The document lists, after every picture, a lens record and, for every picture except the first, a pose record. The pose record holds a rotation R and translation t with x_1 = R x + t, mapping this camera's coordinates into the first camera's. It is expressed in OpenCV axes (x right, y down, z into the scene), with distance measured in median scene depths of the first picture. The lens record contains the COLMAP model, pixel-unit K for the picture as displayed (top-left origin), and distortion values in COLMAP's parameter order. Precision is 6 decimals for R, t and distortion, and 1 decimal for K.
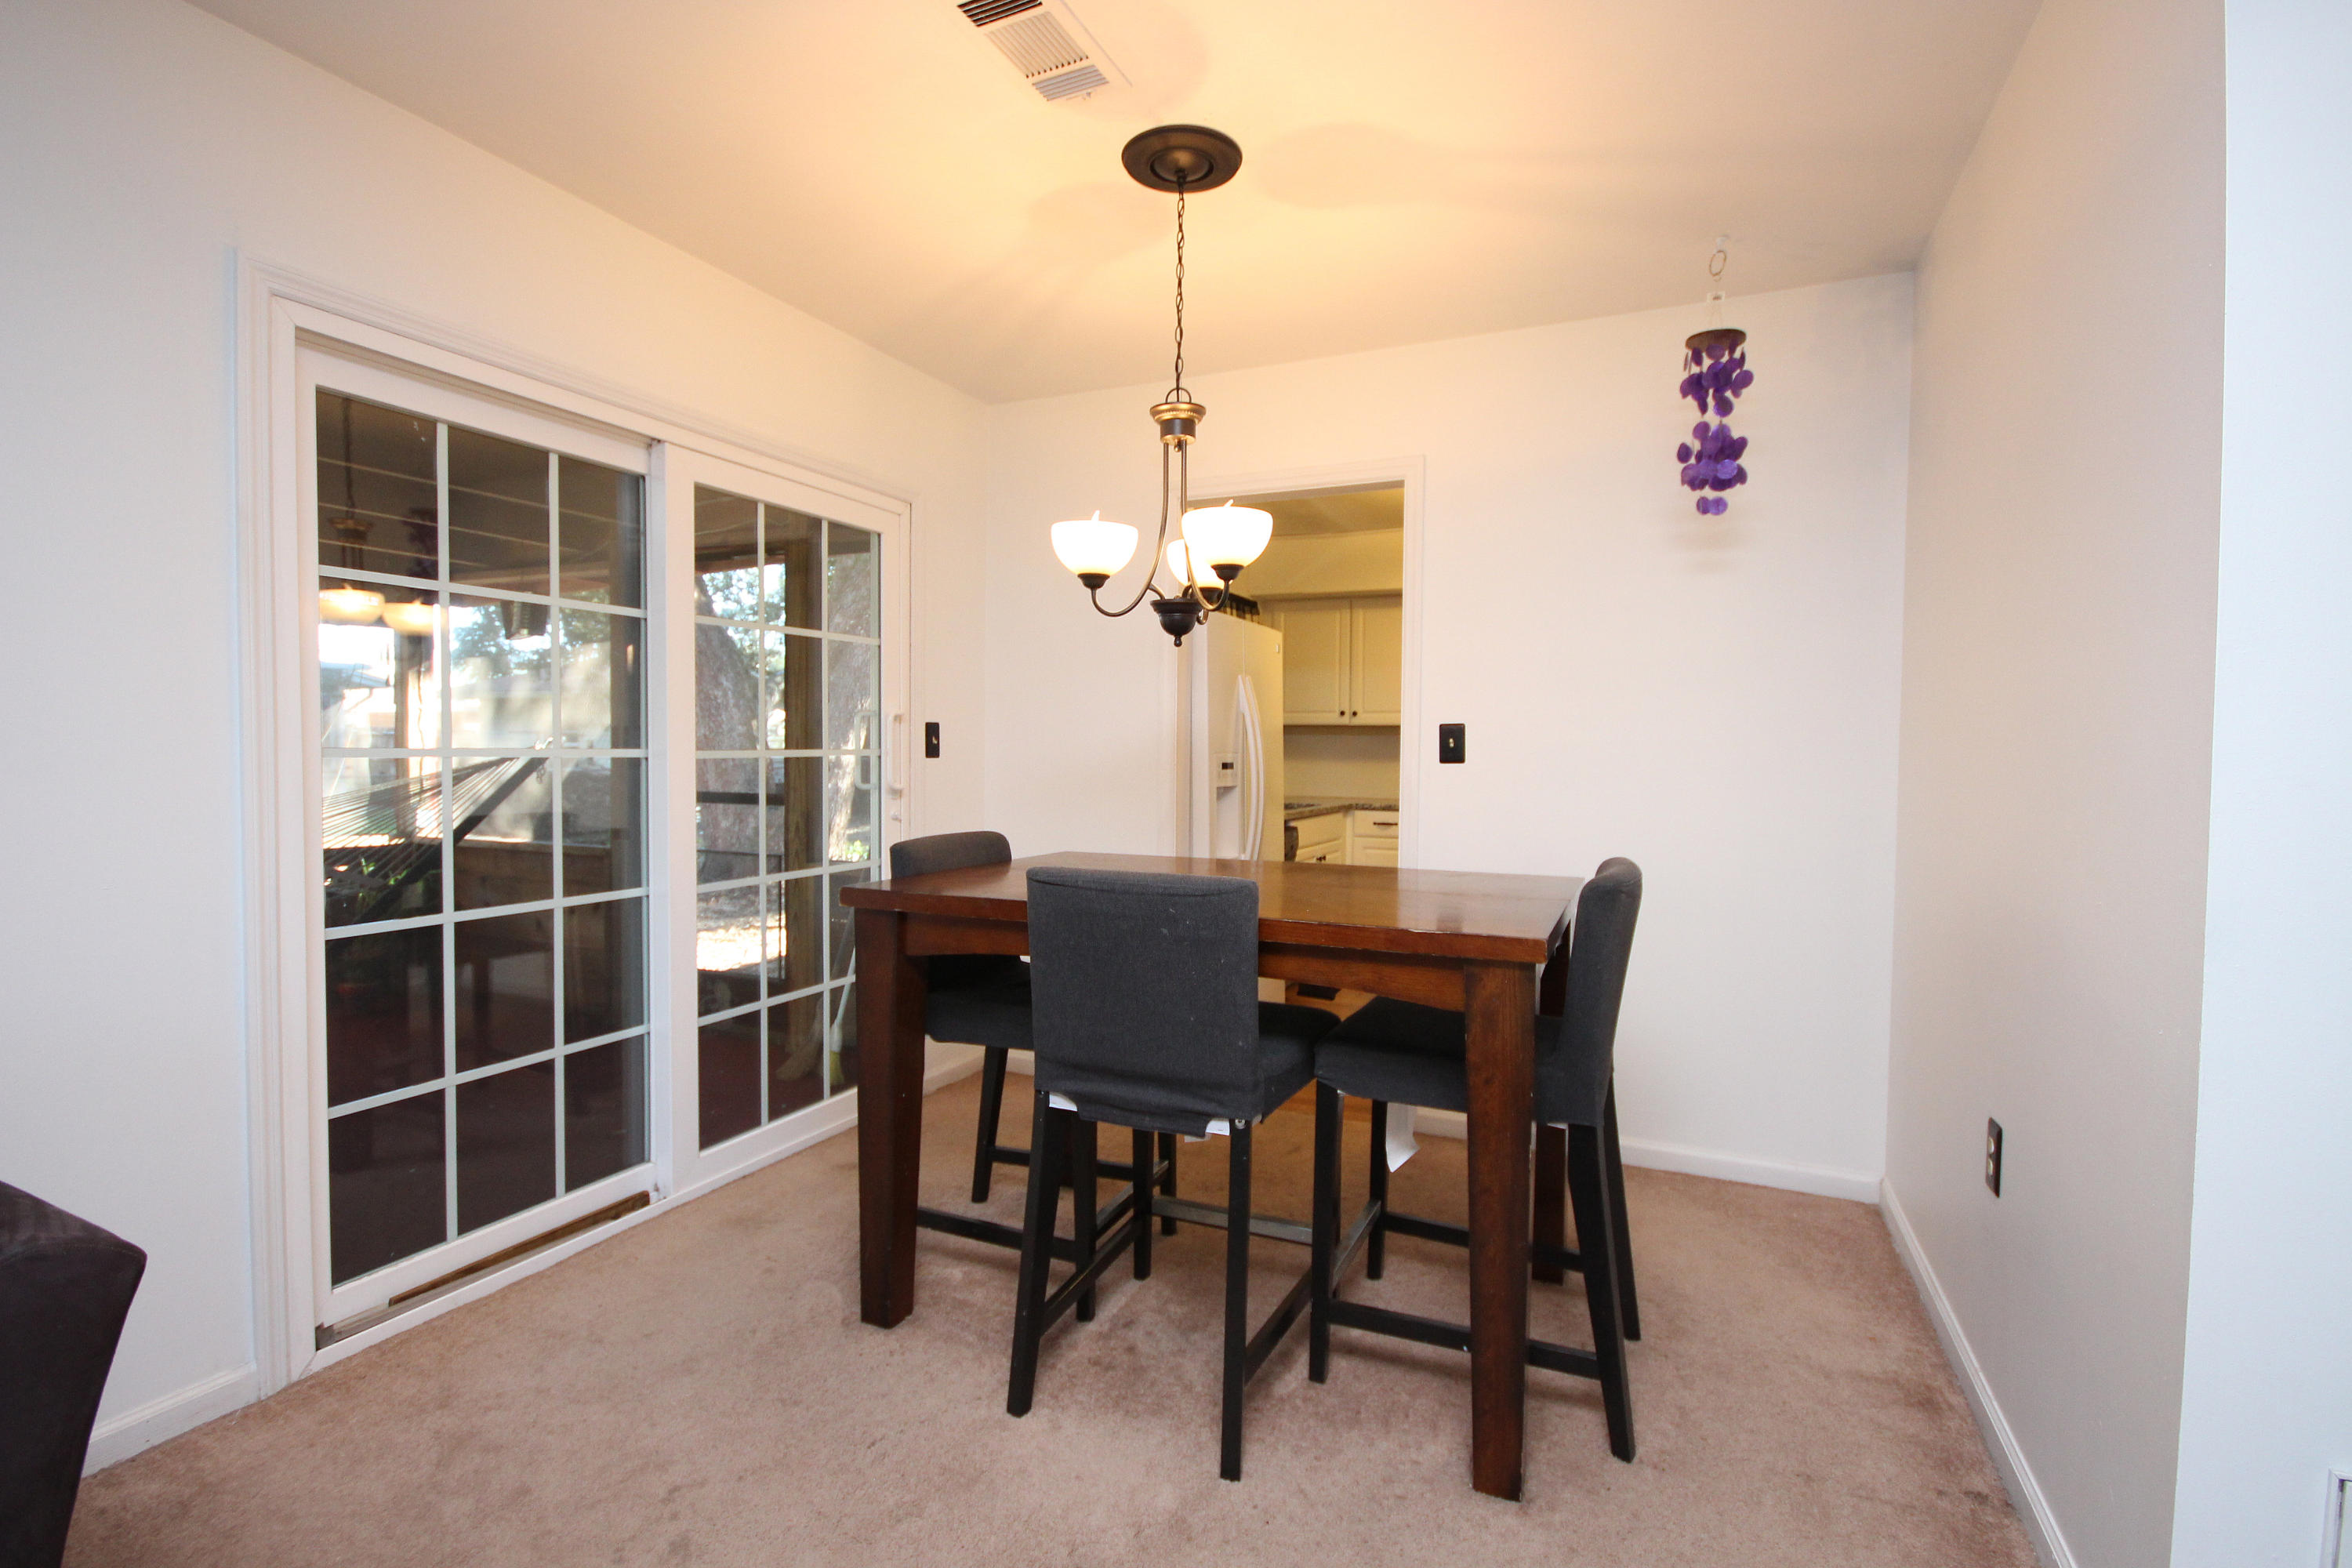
lens RADIAL K [[1106.0, 0, 1186.2], [0, 1106.0, 788.9], [0, 0, 1]] dist [-0.003393, -0.000550]
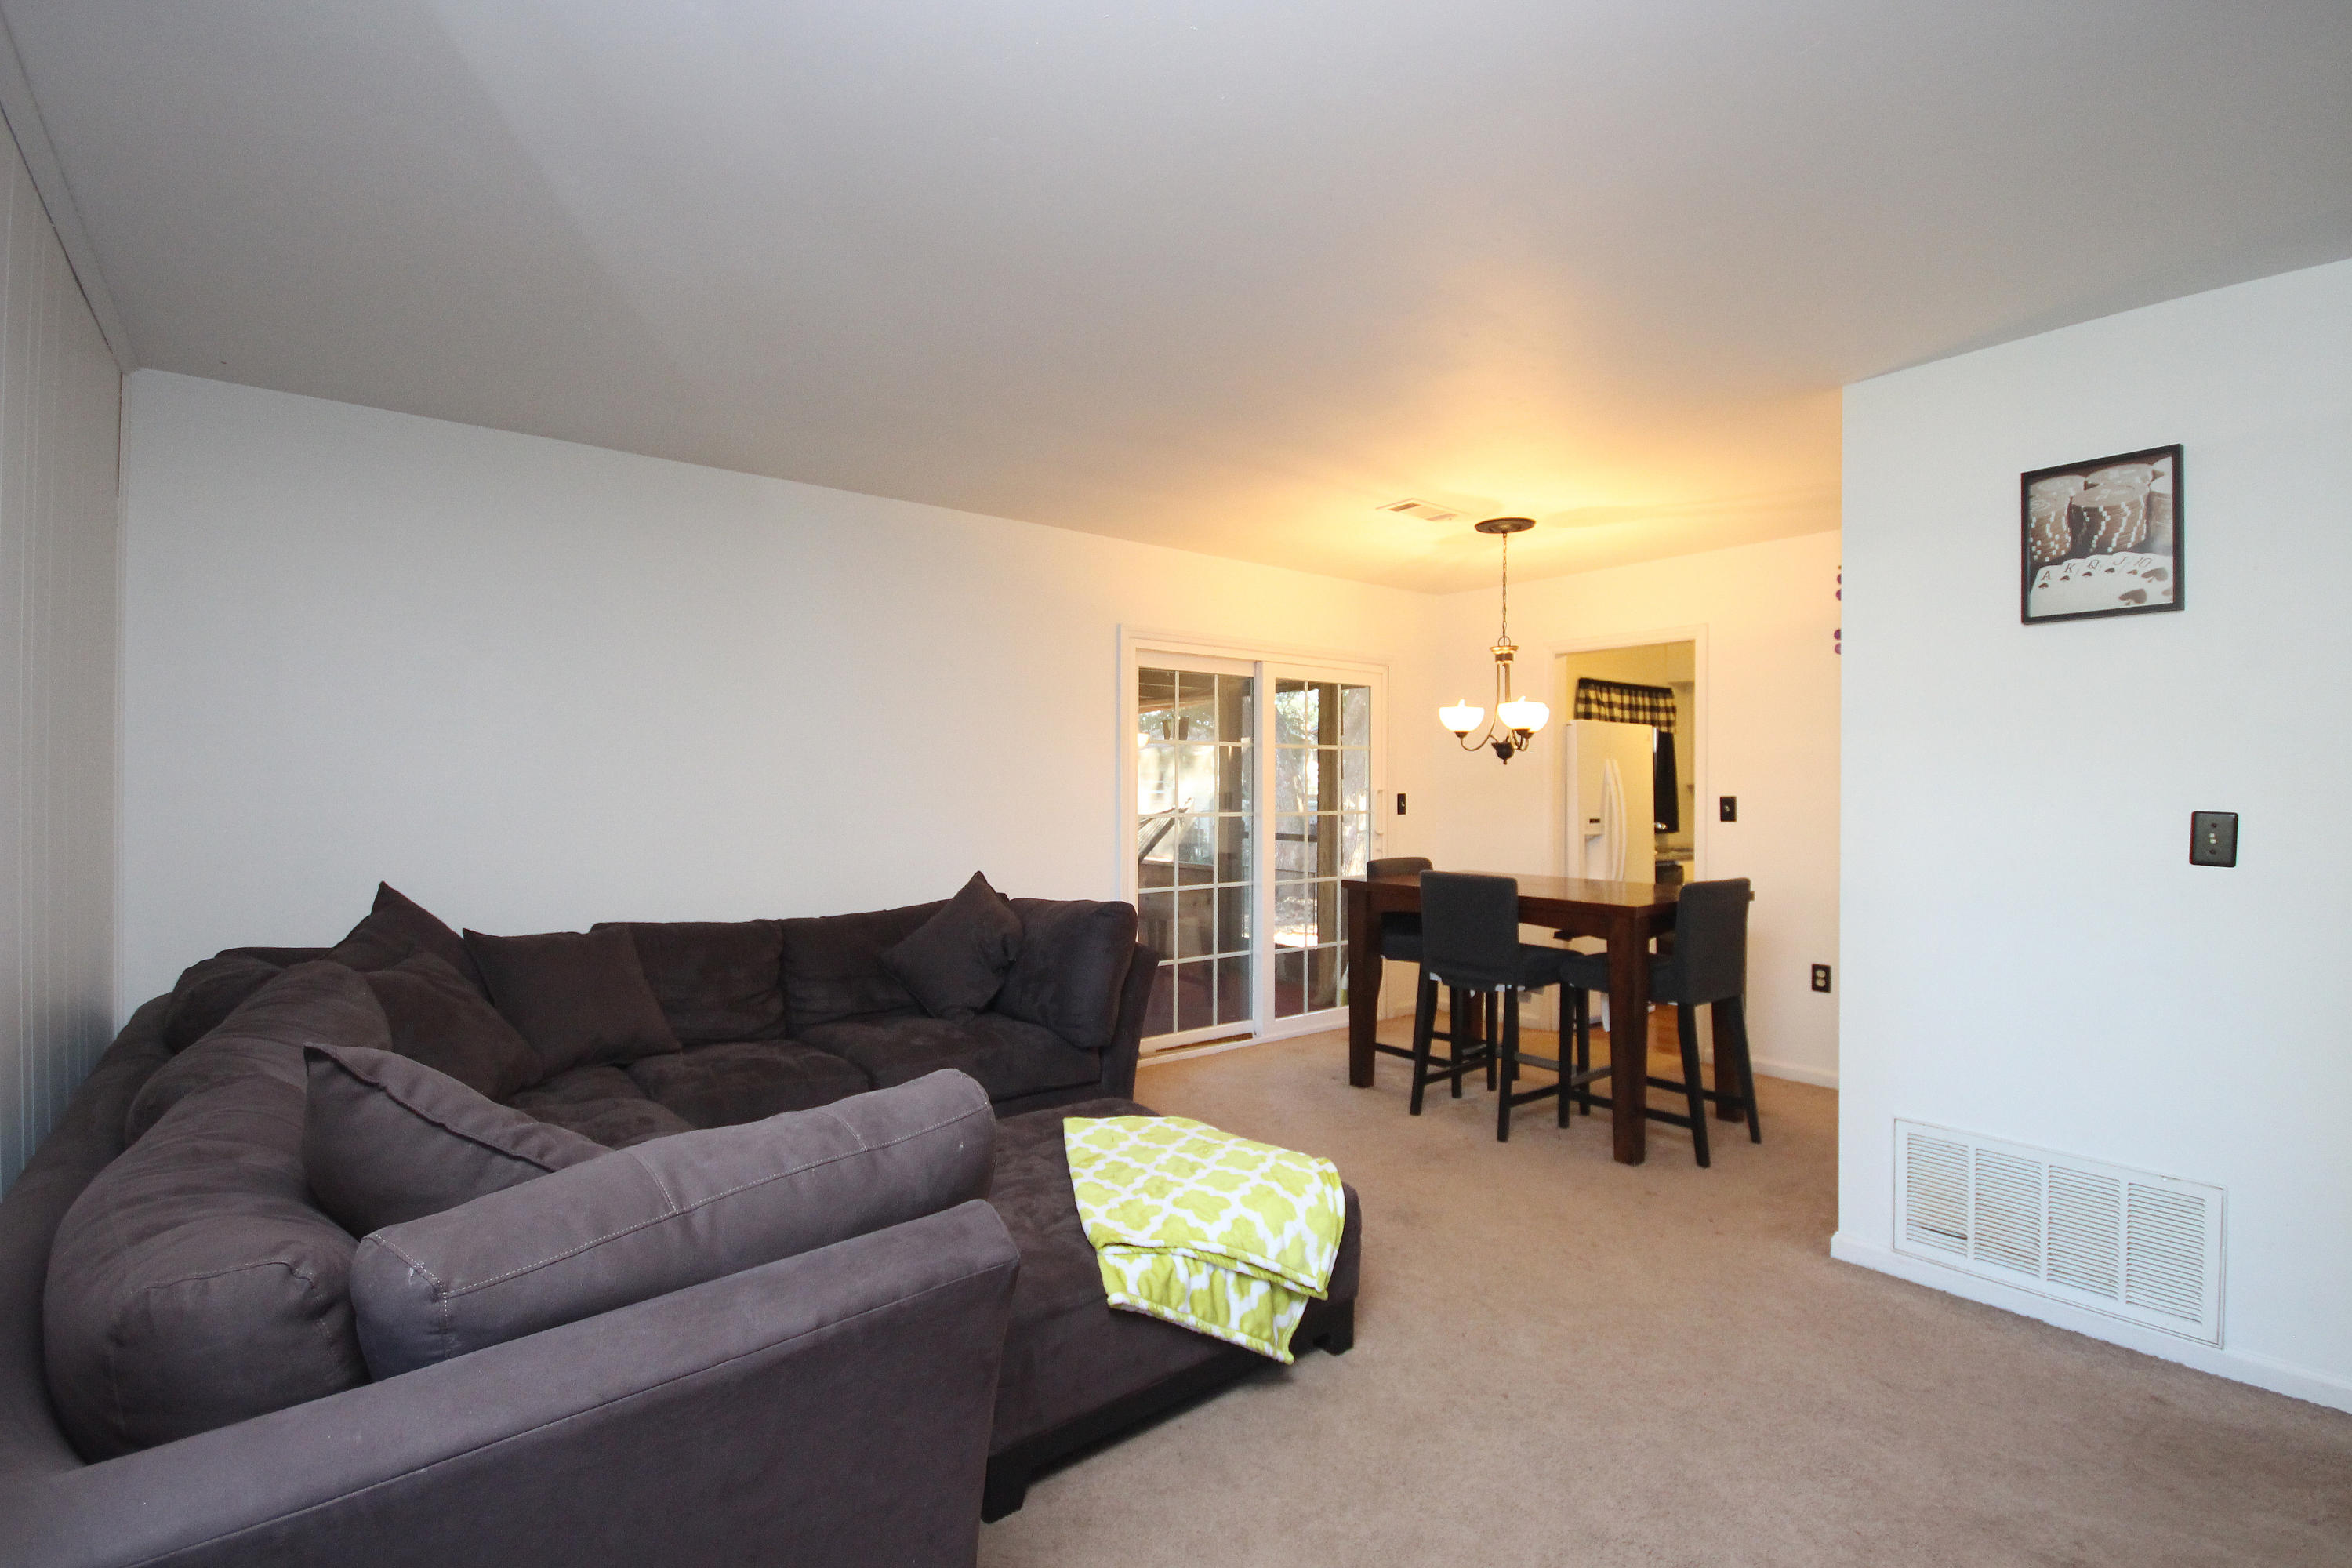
lens RADIAL K [[1106.0, 0, 1186.2], [0, 1106.0, 788.9], [0, 0, 1]] dist [-0.003393, -0.000550]
pose [[0.893478, -0.003776, -0.449091, 0.321802], [-0.012837, 0.999341, -0.033943, -0.009003], [0.448923, 0.036092, 0.892841, -0.891996]]
